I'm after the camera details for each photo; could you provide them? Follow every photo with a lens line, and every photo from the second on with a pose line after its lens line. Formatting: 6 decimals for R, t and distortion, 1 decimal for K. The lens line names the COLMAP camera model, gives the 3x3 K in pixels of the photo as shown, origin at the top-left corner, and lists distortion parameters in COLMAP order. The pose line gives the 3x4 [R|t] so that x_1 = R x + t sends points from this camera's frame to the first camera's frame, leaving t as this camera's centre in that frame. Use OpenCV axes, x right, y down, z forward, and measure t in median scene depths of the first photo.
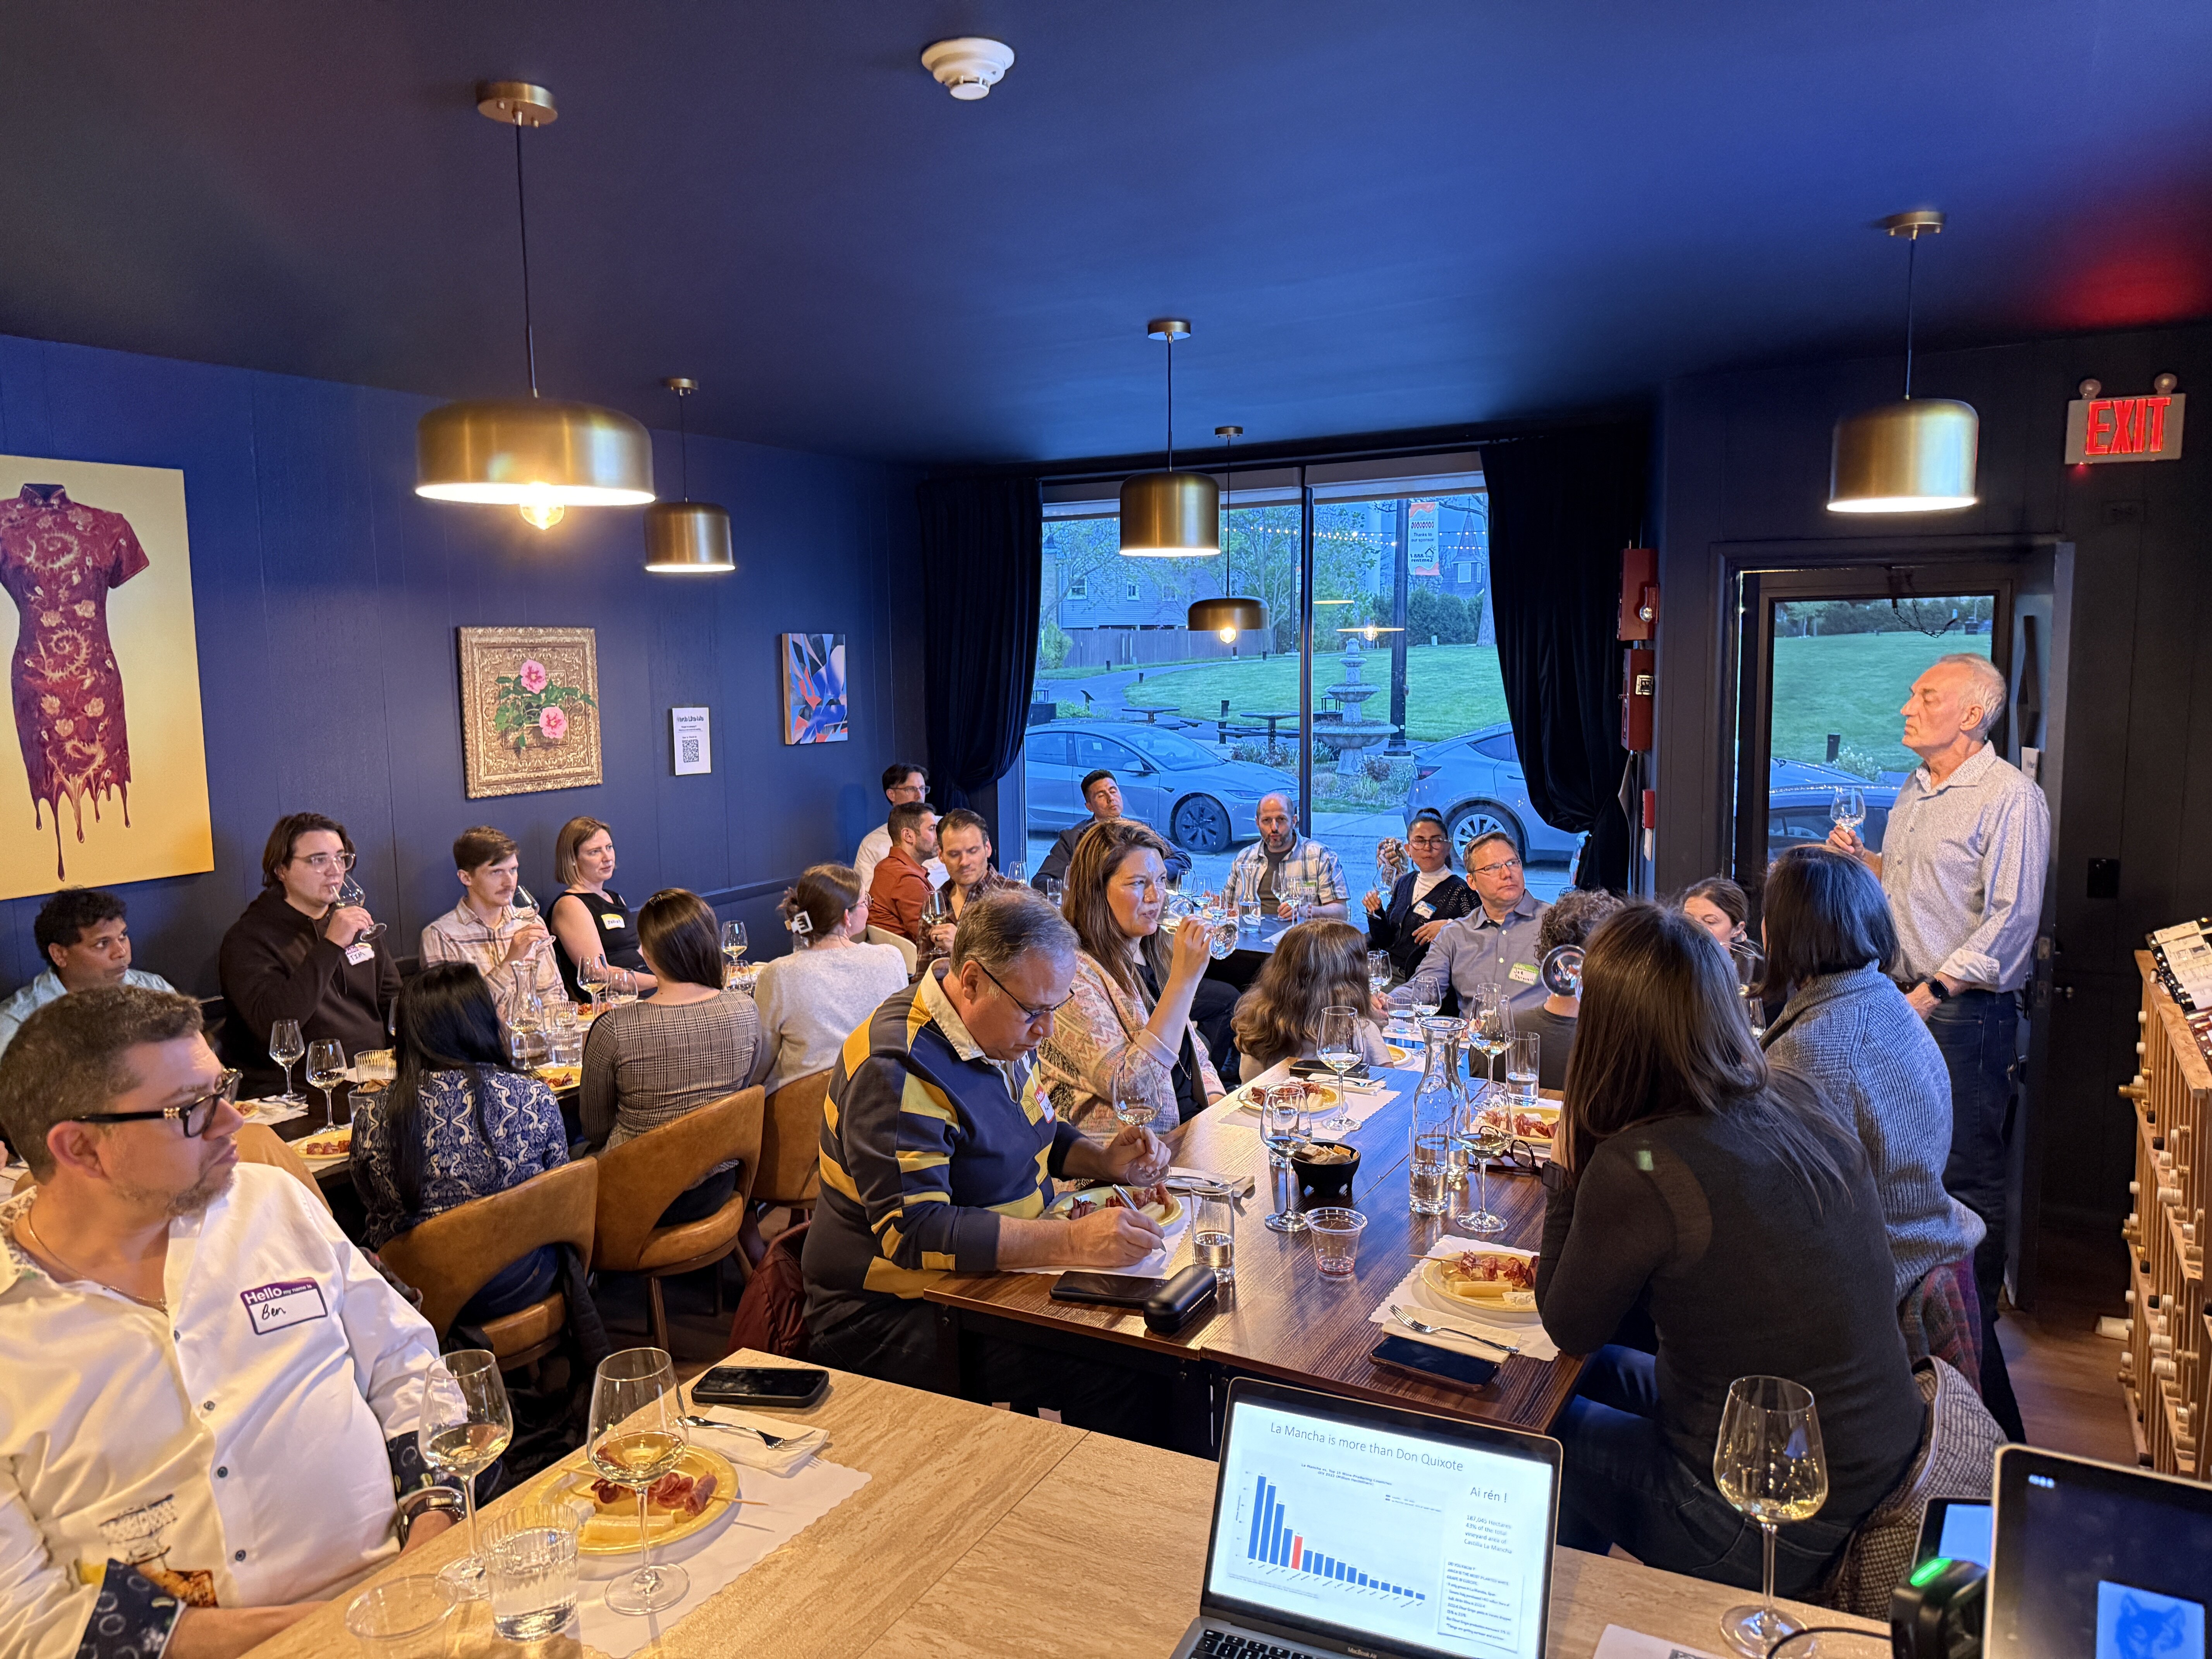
lens RADIAL K [[1532.2, 0, 1106.0], [0, 1532.2, 829.5], [0, 0, 1]] dist [0.053784, -0.056535]
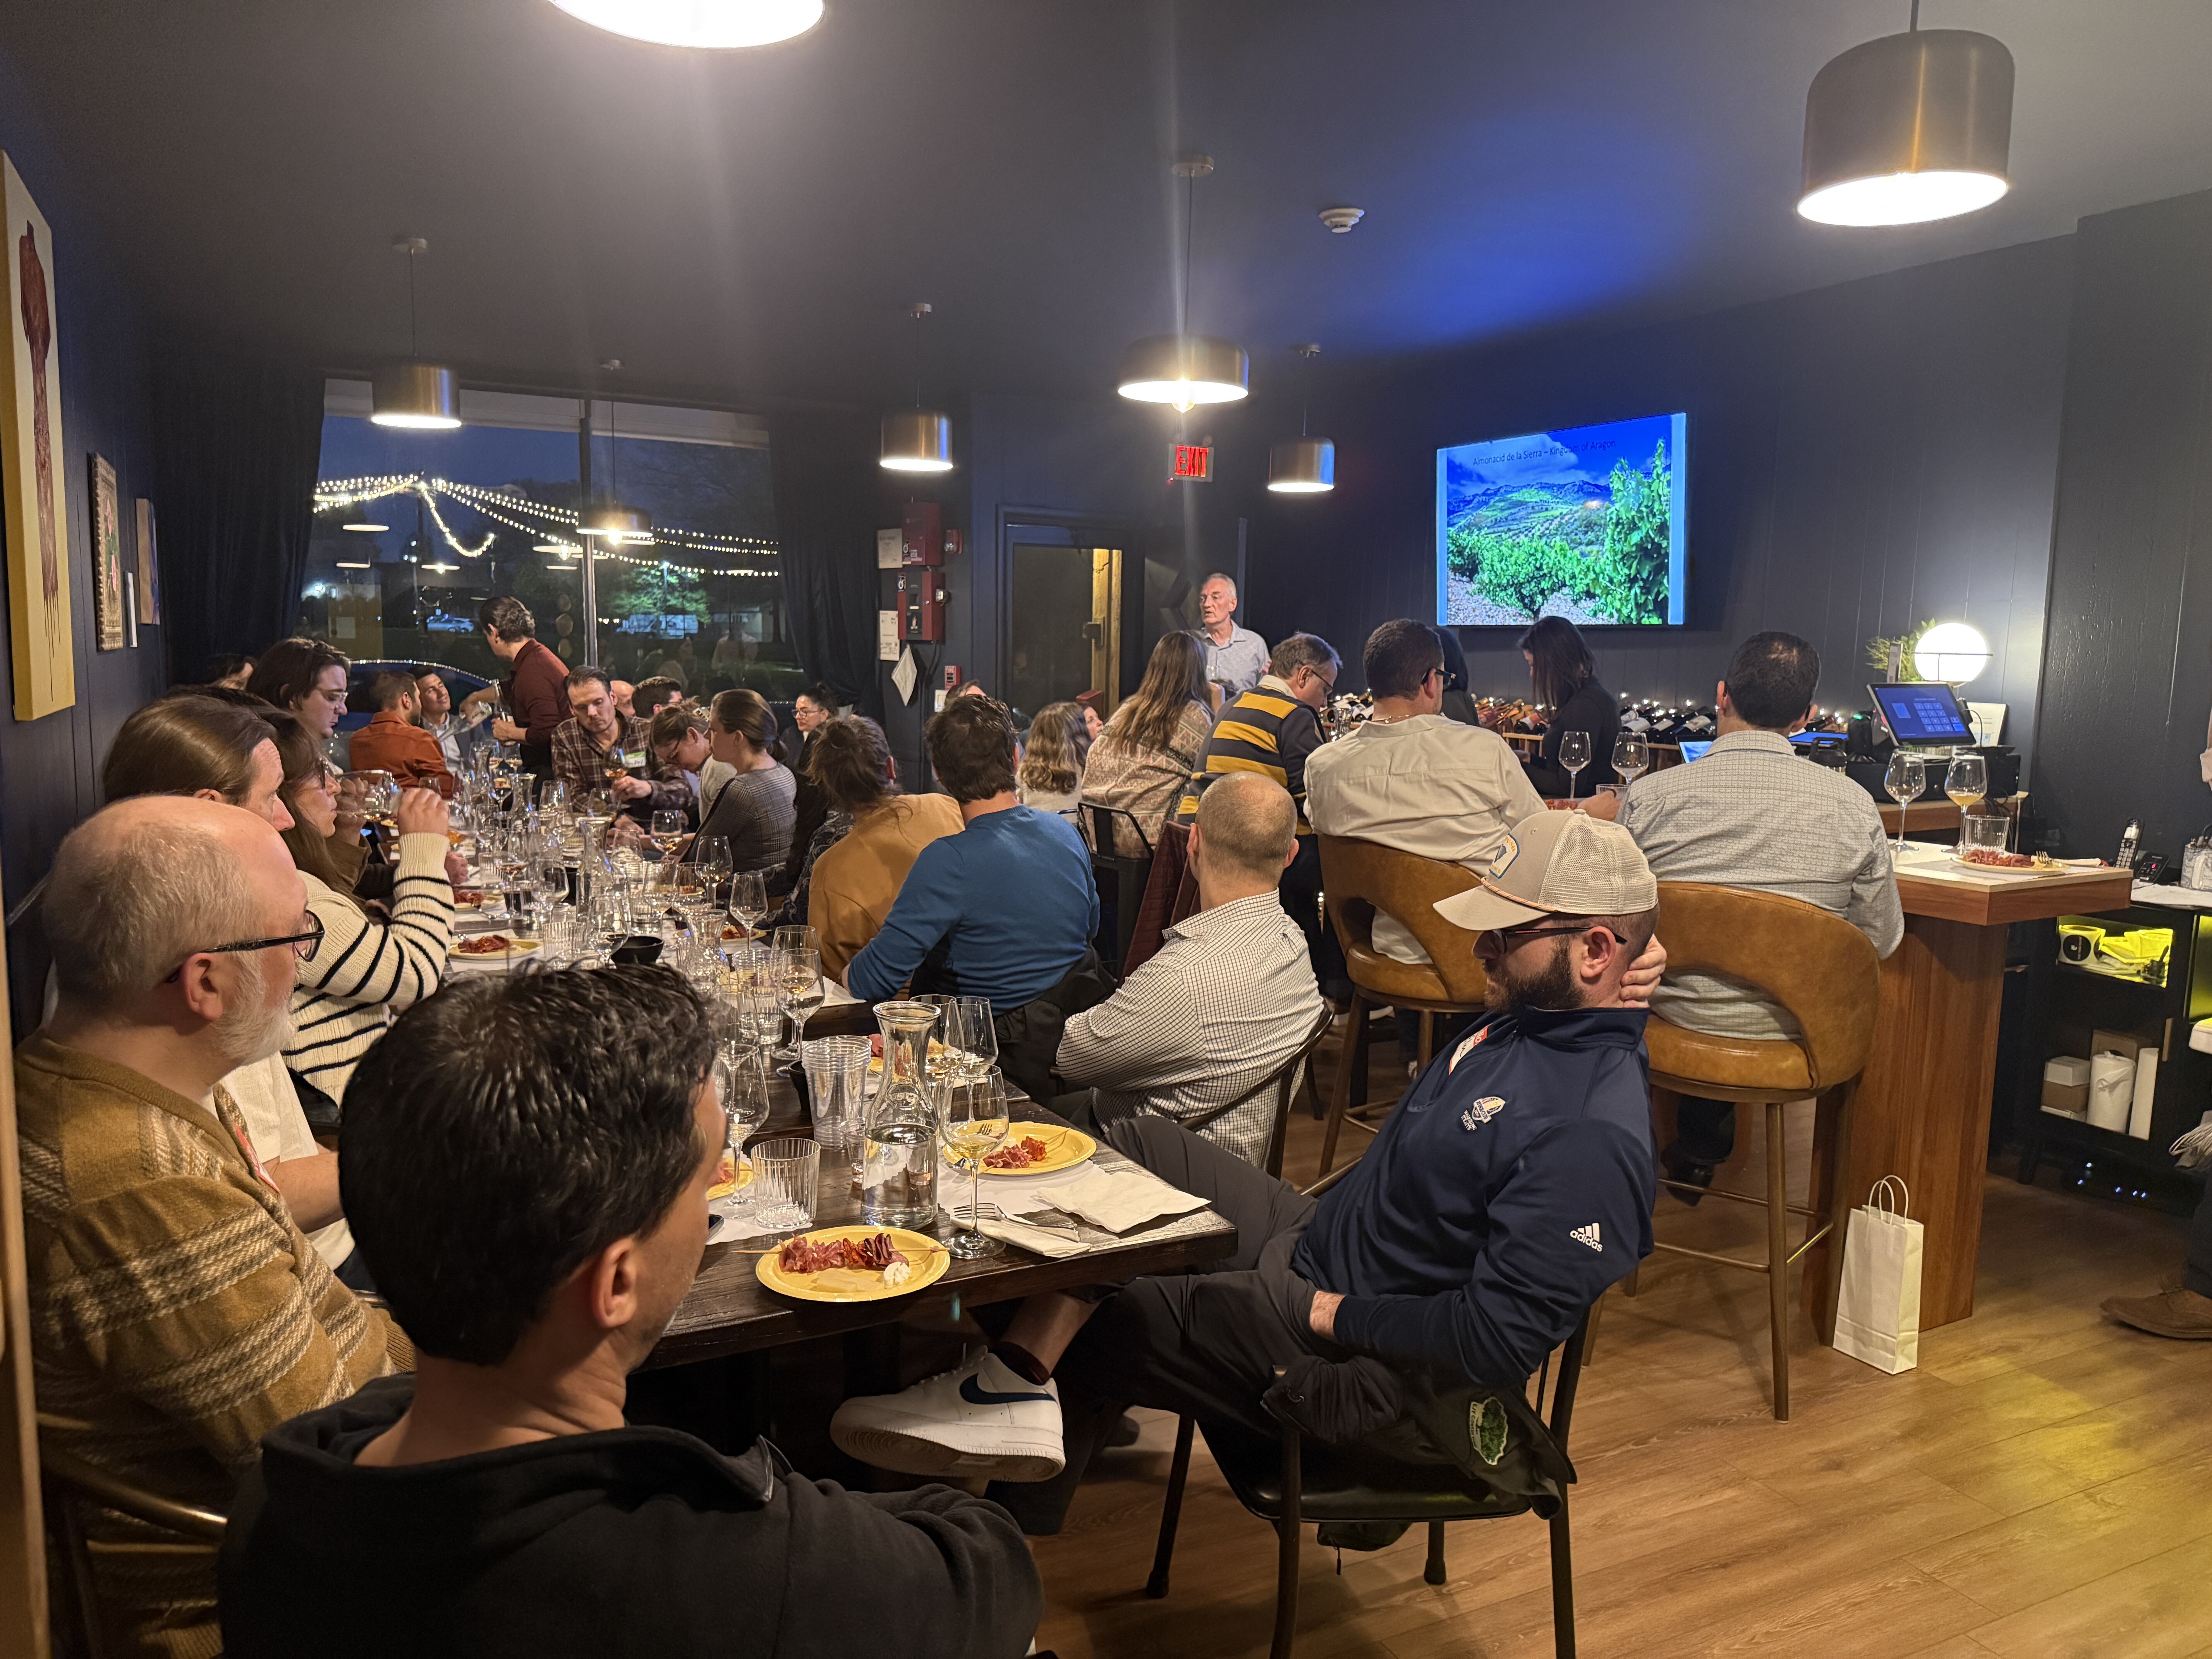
lens RADIAL K [[1595.9, 0, 1098.3], [0, 1595.9, 850.5], [0, 0, 1]] dist [0.044630, -0.074378]
pose [[0.566087, -0.079092, 0.820542, -0.811803], [0.072055, 0.996324, 0.046325, 0.086667], [-0.821190, 0.032900, 0.569705, 0.022677]]
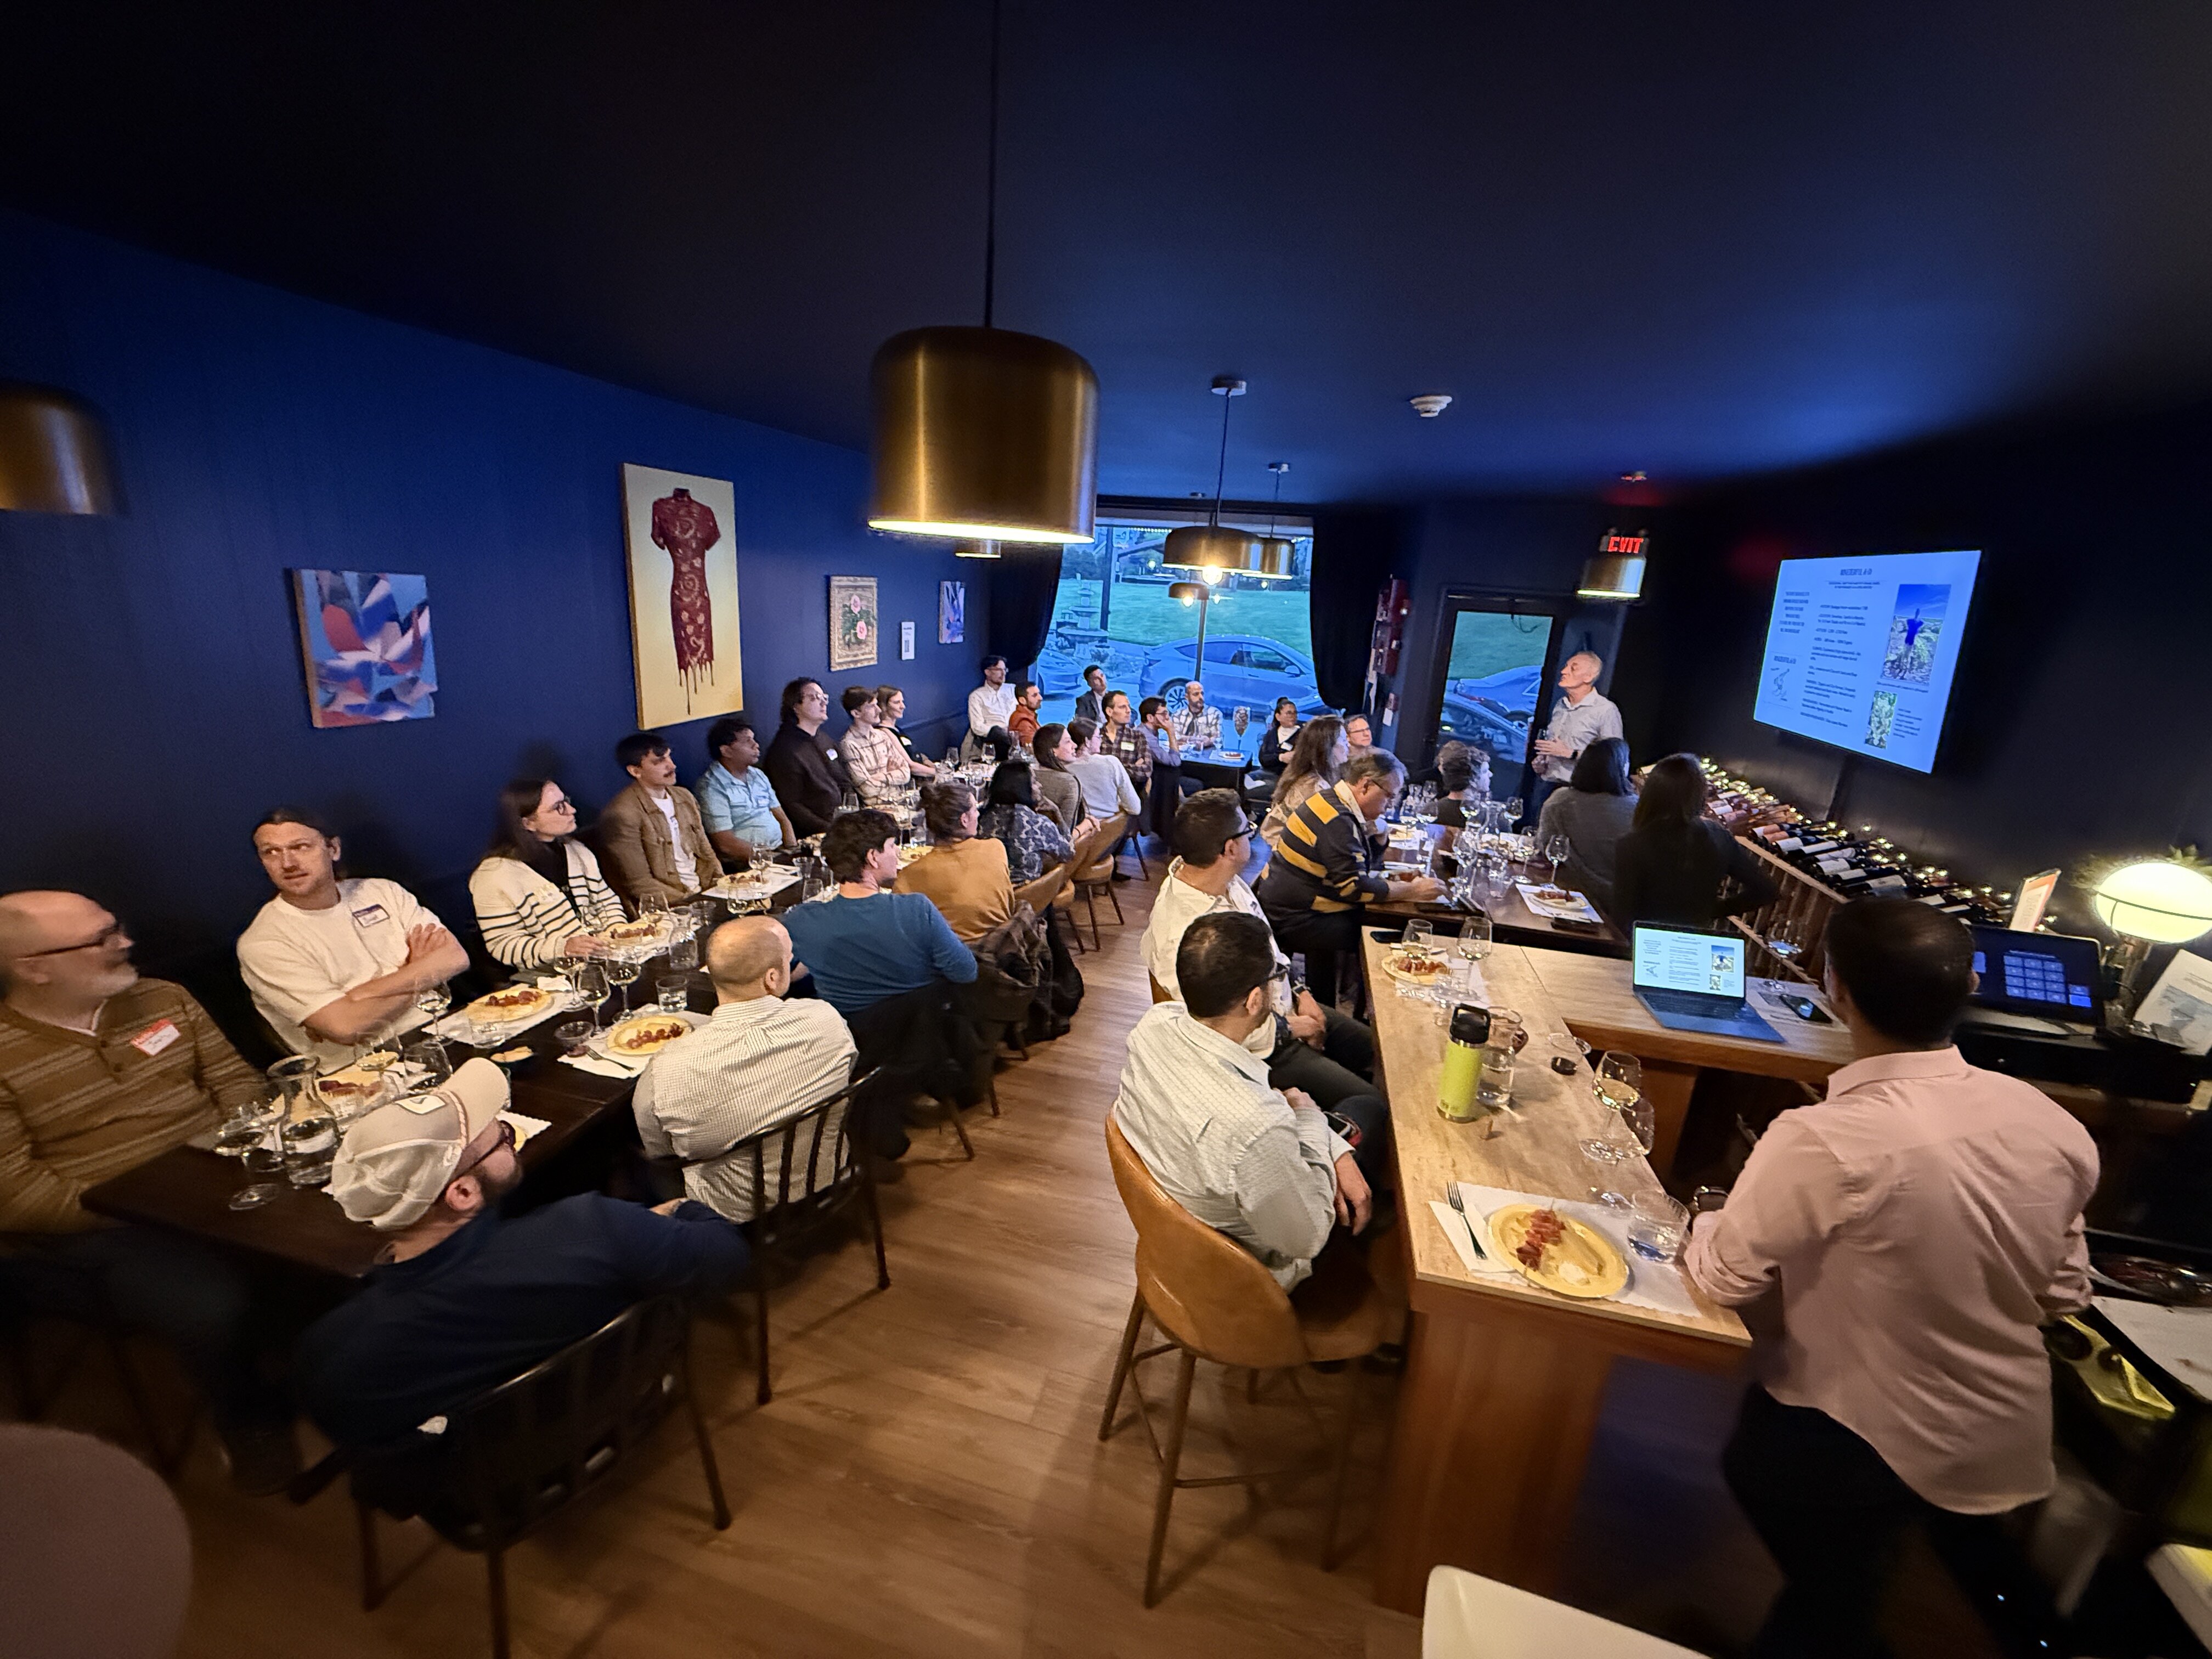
lens RADIAL K [[887.8, 0, 1091.3], [0, 887.8, 824.8], [0, 0, 1]] dist [-0.000598, -0.000056]
pose [[0.965630, 0.004180, 0.259886, -0.370507], [-0.045840, 0.986937, 0.154448, -0.017121], [-0.255846, -0.161053, 0.953208, -0.105925]]
